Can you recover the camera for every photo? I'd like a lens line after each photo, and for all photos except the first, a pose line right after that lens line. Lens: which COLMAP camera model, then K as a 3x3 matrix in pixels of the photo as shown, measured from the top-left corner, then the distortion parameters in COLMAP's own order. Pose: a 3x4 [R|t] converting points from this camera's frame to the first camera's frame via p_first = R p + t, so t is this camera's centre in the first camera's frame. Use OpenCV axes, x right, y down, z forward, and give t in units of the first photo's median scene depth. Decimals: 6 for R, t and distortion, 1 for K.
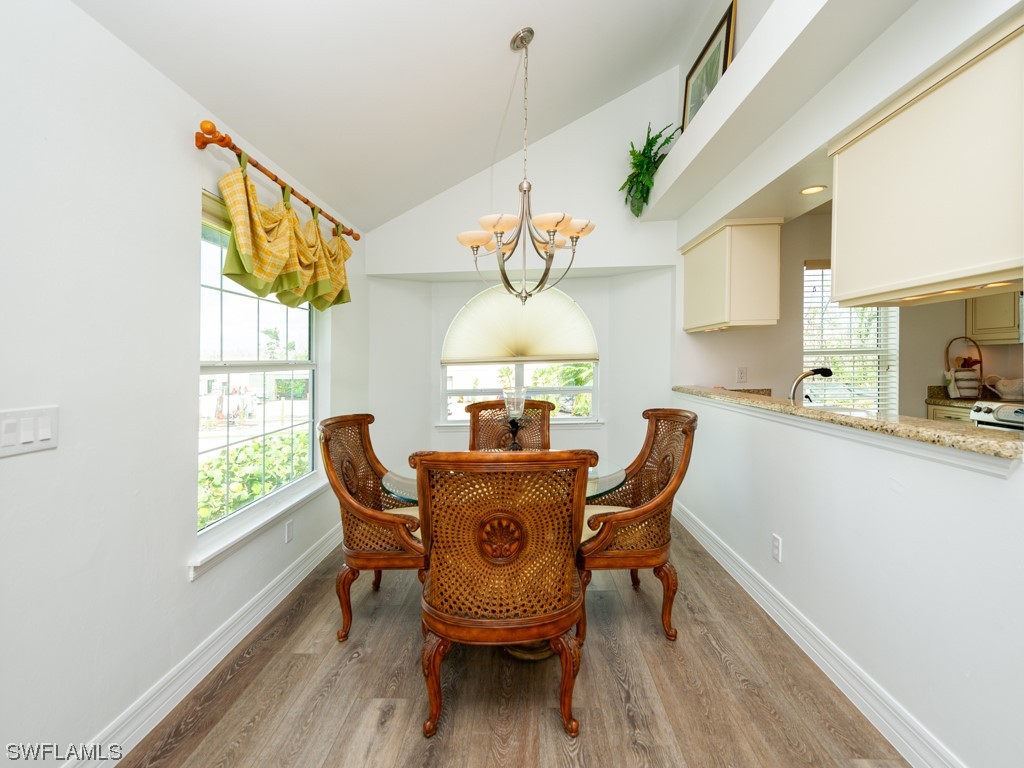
lens RADIAL K [[462.8, 0, 513.2], [0, 462.8, 370.1], [0, 0, 1]] dist [0.002593, -0.002104]
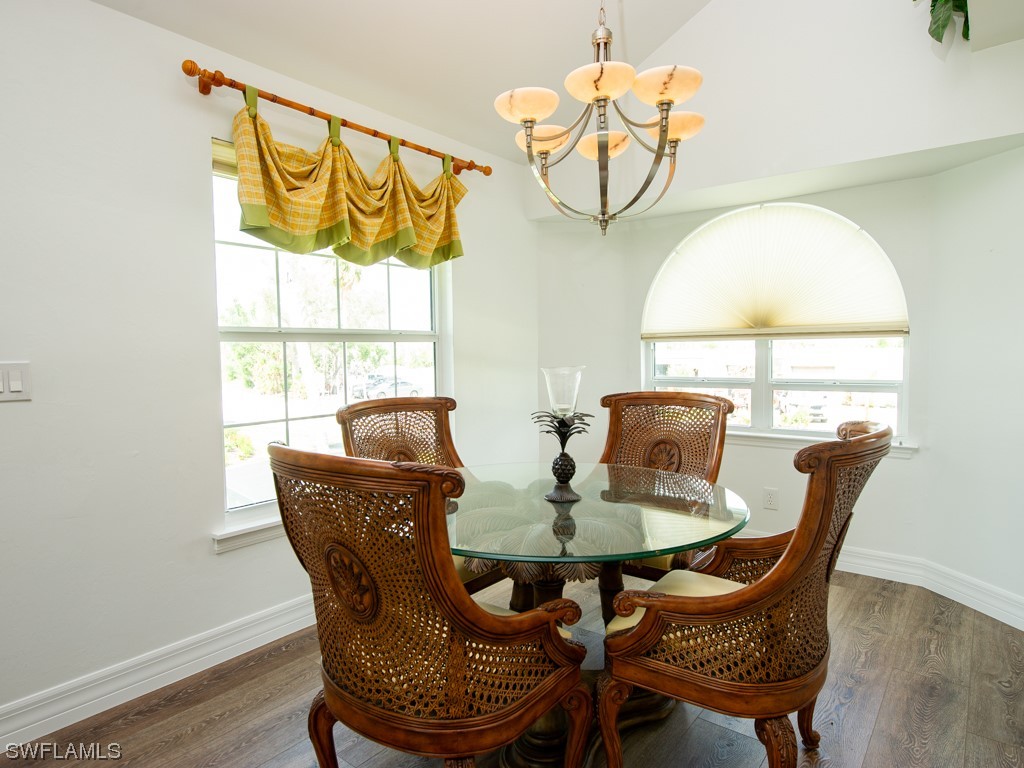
lens RADIAL K [[602.9, 0, 534.2], [0, 602.9, 384.6], [0, 0, 1]] dist [-0.015853, 0.000156]
pose [[0.816849, 0.044693, -0.575118, 0.432146], [-0.017863, 0.998476, 0.052221, 0.019904], [0.576575, -0.032383, 0.816402, 0.293767]]
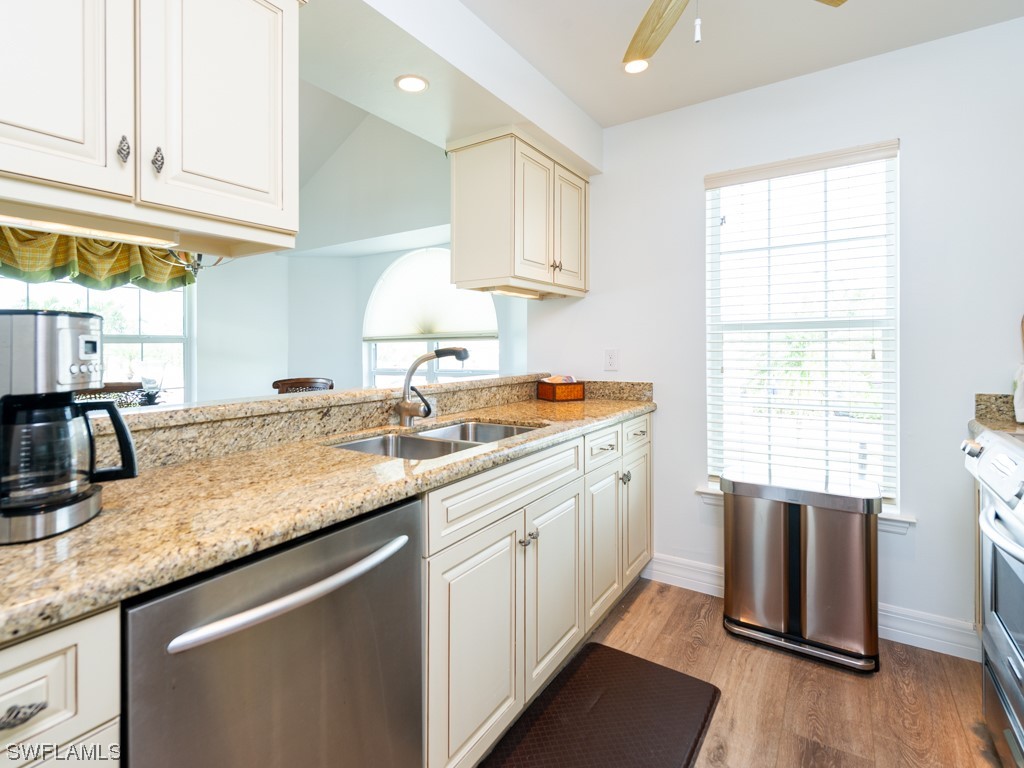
lens RADIAL K [[498.7, 0, 503.9], [0, 498.7, 373.6], [0, 0, 1]] dist [0.015388, -0.007189]
pose [[0.845328, 0.043468, -0.532476, 1.195412], [-0.020663, 0.998599, 0.048716, -0.002863], [0.533848, -0.030179, 0.845042, 0.467989]]
